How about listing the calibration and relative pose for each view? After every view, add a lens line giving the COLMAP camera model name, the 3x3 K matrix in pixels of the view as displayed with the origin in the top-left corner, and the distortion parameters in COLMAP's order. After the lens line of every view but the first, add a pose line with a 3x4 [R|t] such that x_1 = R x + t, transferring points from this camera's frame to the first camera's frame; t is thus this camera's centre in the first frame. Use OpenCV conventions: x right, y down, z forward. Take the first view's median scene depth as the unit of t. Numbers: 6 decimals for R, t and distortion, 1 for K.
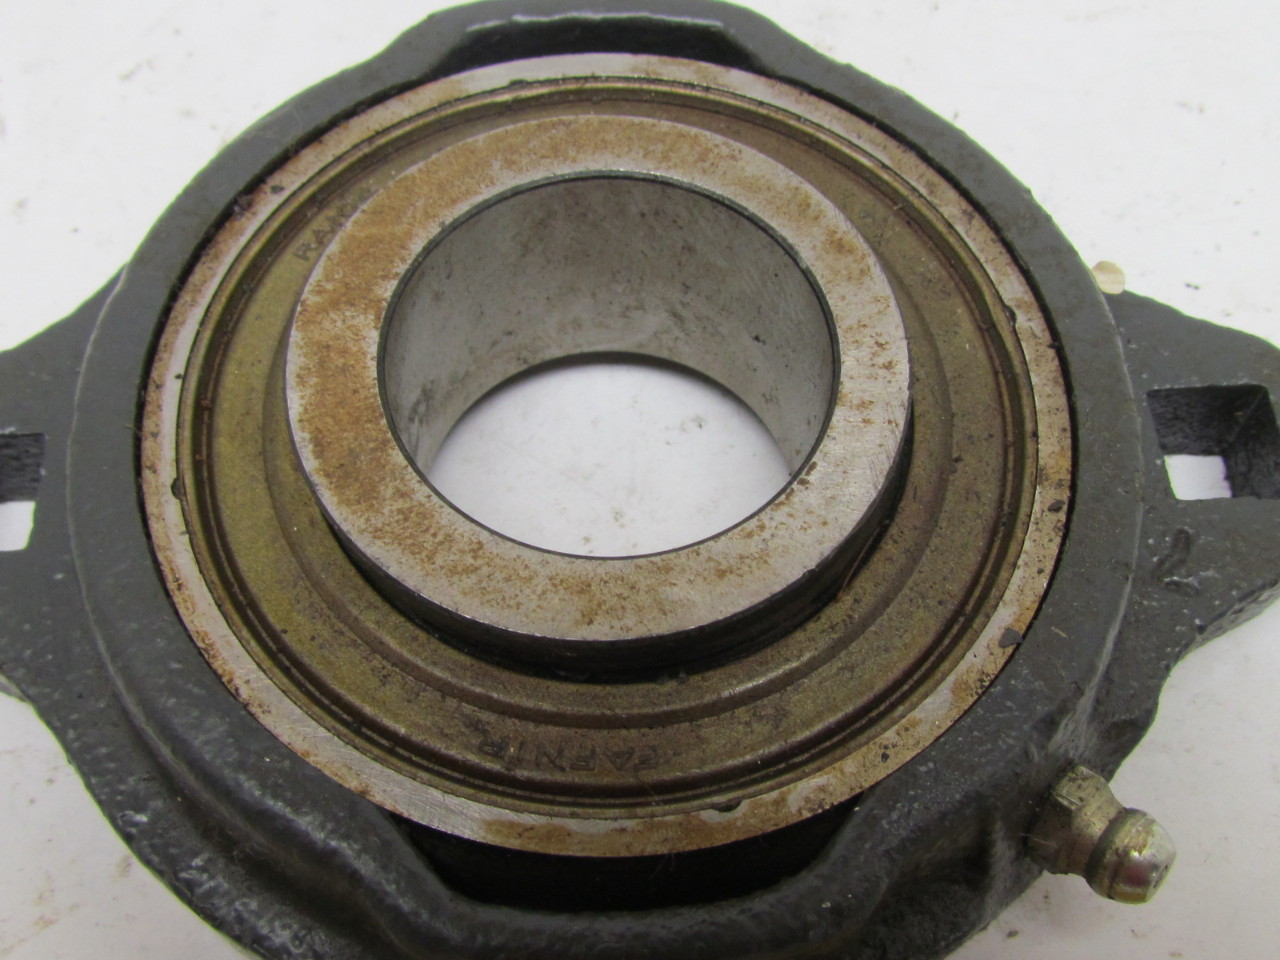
lens RADIAL K [[1513.4, 0, 633.6], [0, 1513.4, 479.5], [0, 0, 1]] dist [-0.013519, -0.016419]
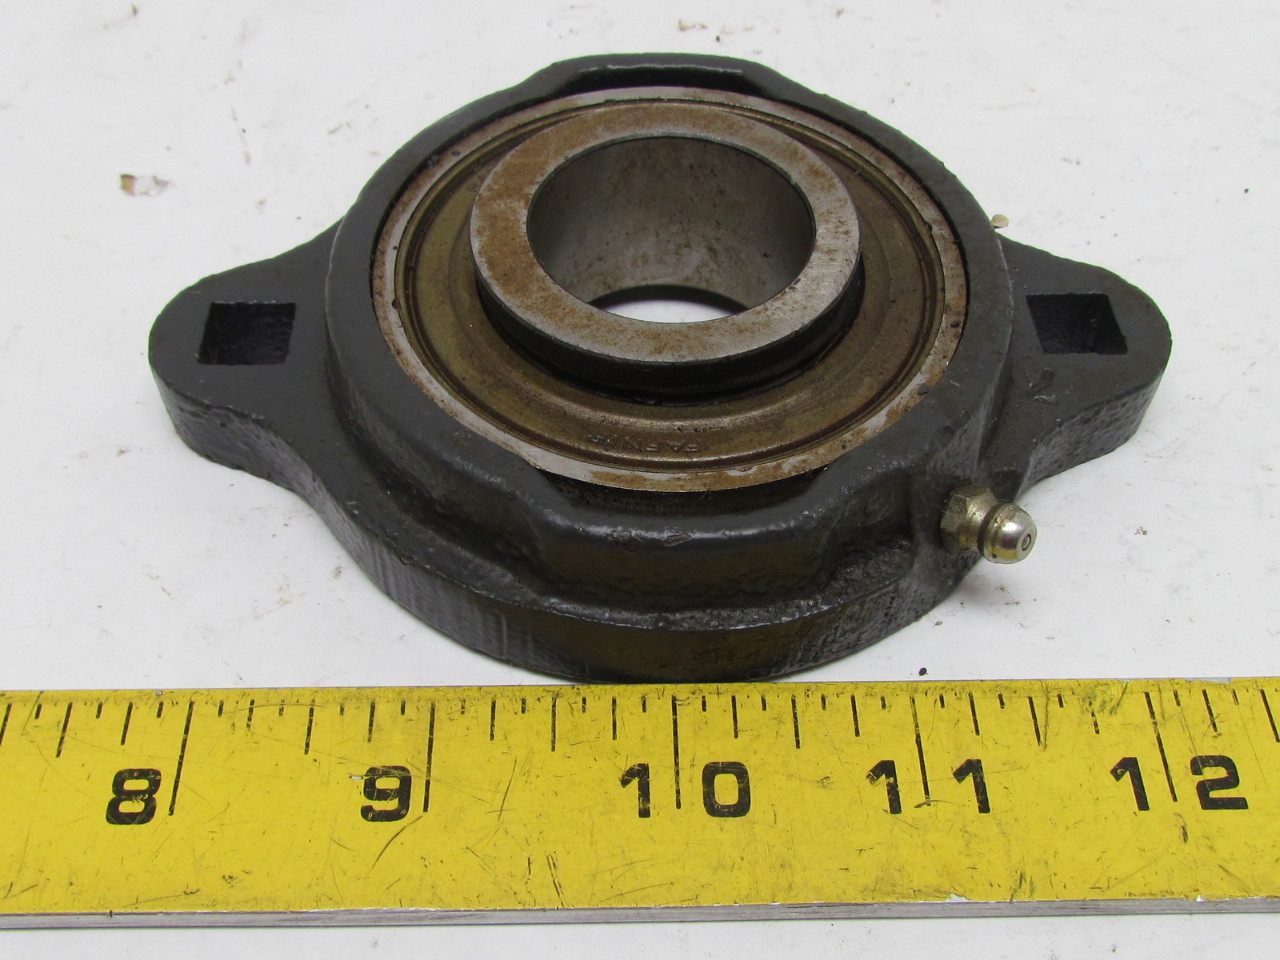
lens RADIAL K [[1513.4, 0, 633.6], [0, 1513.4, 479.5], [0, 0, 1]] dist [-0.013519, -0.016419]
pose [[0.999753, 0.014796, -0.016553, -0.024058], [-0.017806, 0.979693, -0.199712, 0.475026], [0.013262, 0.199958, 0.979715, -0.485305]]
